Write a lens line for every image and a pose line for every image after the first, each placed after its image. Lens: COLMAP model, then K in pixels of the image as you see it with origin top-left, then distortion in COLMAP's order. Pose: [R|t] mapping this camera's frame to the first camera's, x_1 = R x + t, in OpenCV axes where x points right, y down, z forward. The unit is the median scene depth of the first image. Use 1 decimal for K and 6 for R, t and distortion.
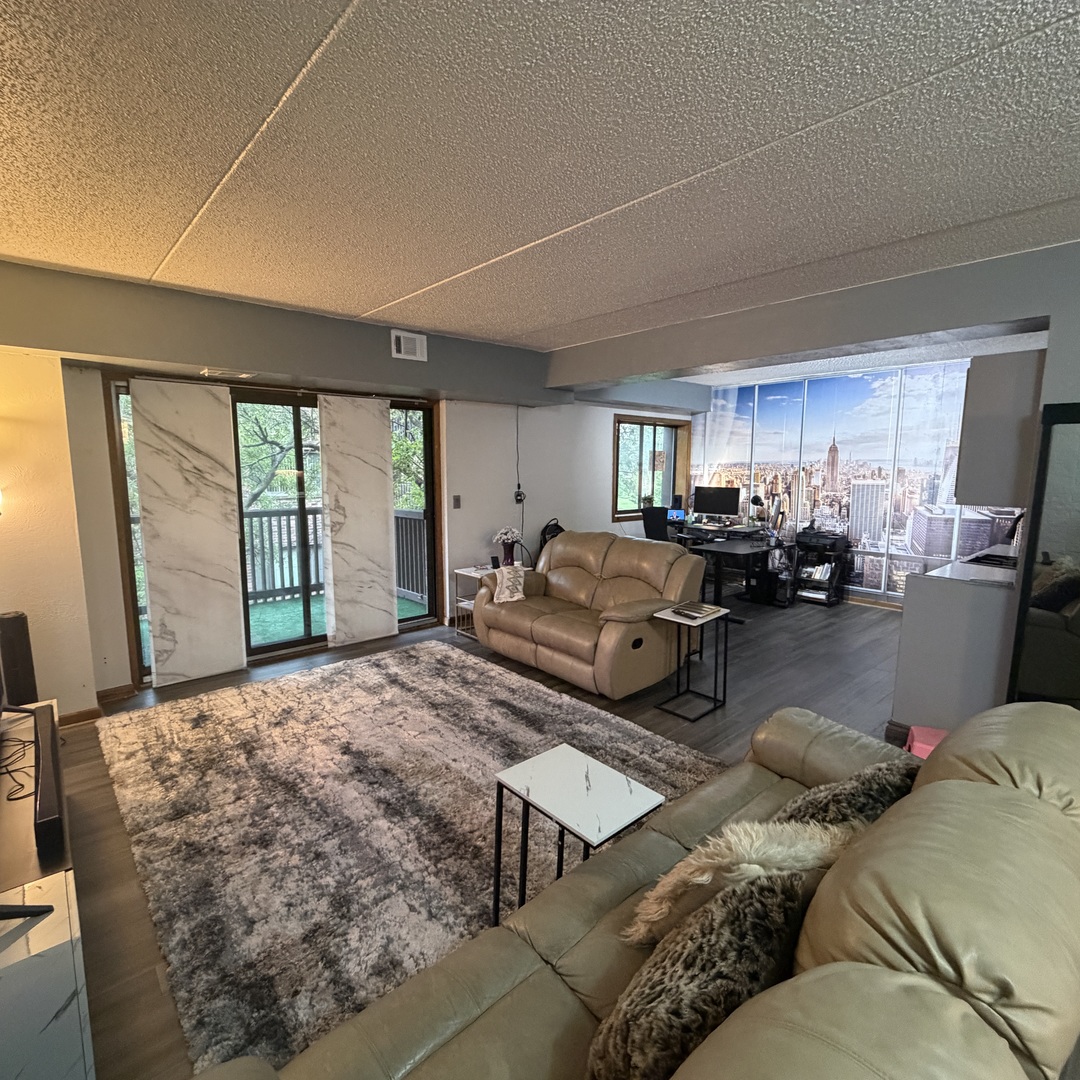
lens RADIAL K [[573.9, 0, 538.9], [0, 573.9, 539.6], [0, 0, 1]] dist [0.000821, -0.000187]
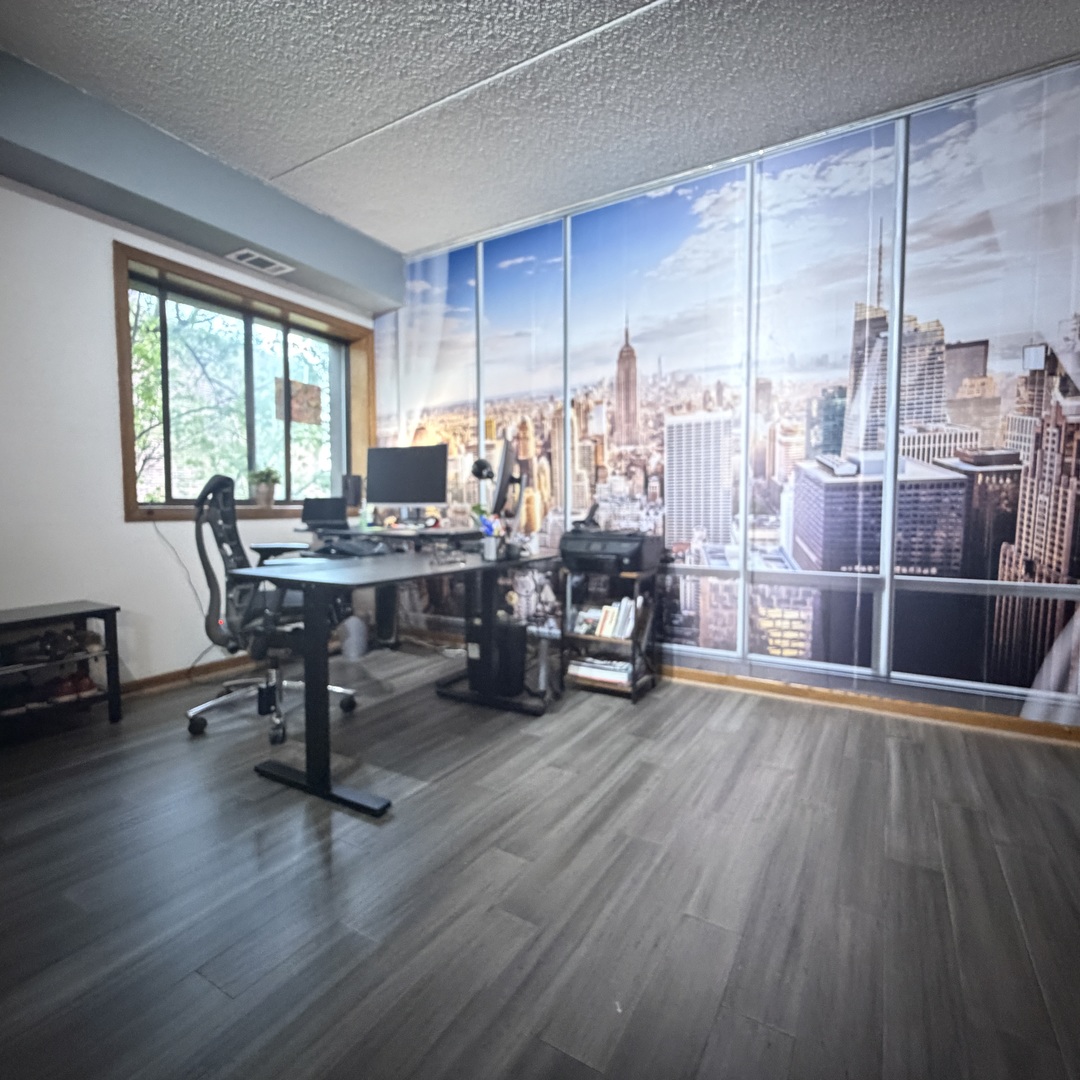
lens RADIAL K [[573.9, 0, 539.8], [0, 573.9, 540.9], [0, 0, 1]] dist [0.000821, -0.000187]
pose [[0.953468, -0.022655, 0.300643, 0.309673], [0.042621, 0.997287, -0.060021, 0.020658], [-0.298467, 0.070042, 0.951846, 0.602142]]
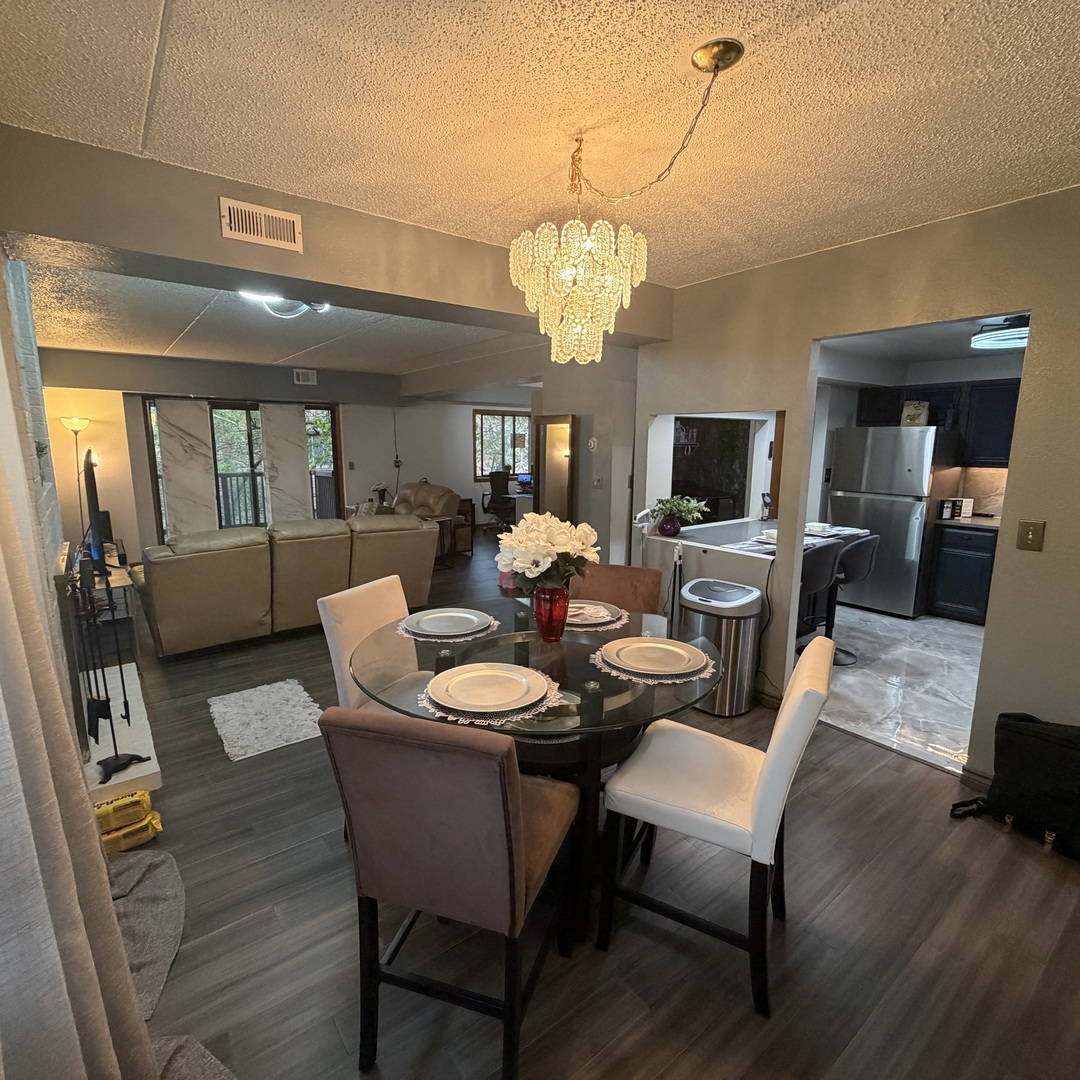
lens RADIAL K [[573.9, 0, 539.9], [0, 573.9, 538.6], [0, 0, 1]] dist [0.000821, -0.000187]
pose [[0.997999, 0.010116, -0.062419, 0.434028], [-0.008138, 0.999459, 0.031857, 0.074151], [0.062708, -0.031286, 0.997541, -0.532702]]
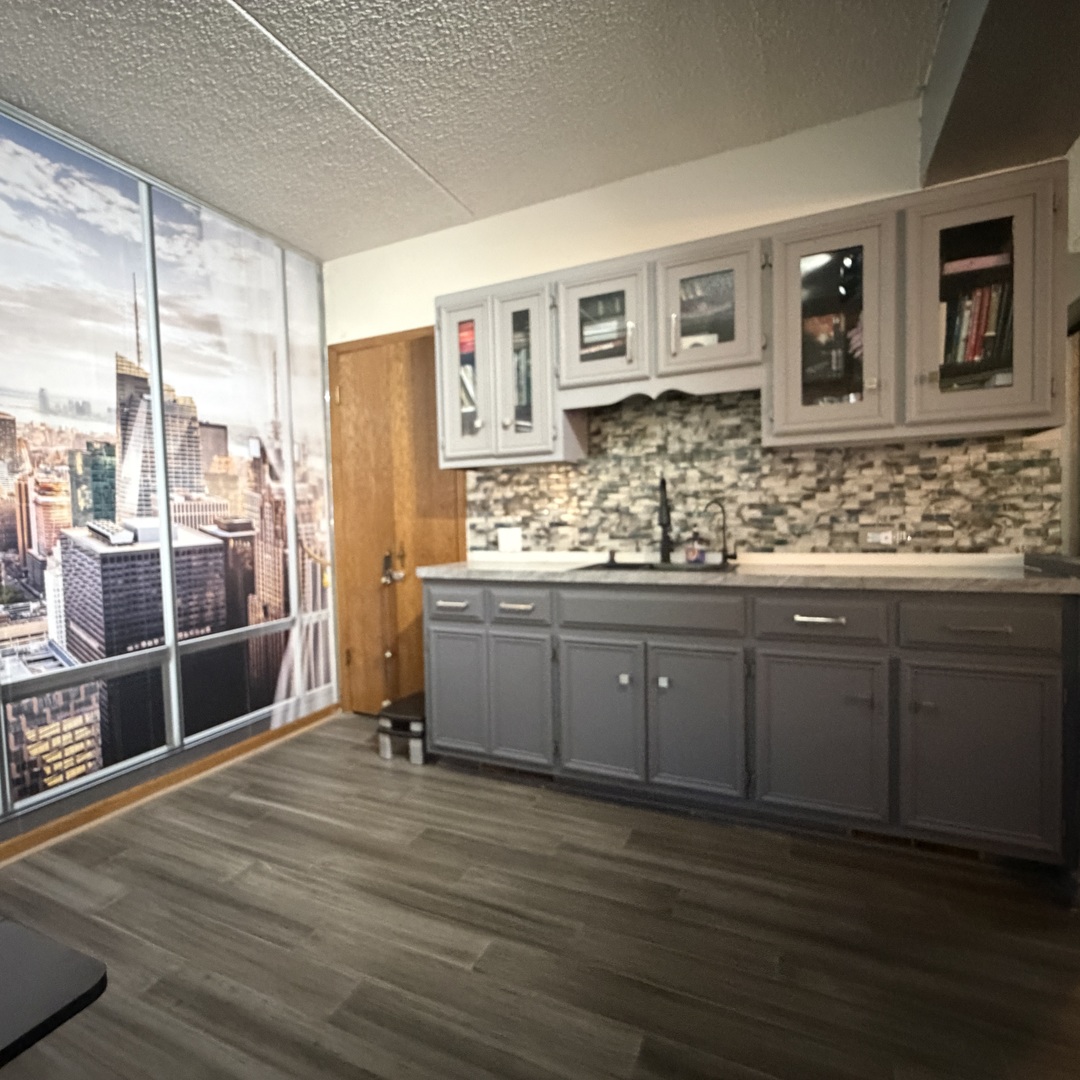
lens RADIAL K [[573.9, 0, 530.9], [0, 573.9, 543.2], [0, 0, 1]] dist [0.000821, -0.000187]
pose [[-0.386488, -0.040335, 0.921412, 0.208480], [0.148892, 0.983210, 0.105493, -0.041292], [-0.910197, 0.177963, -0.373994, 0.823191]]
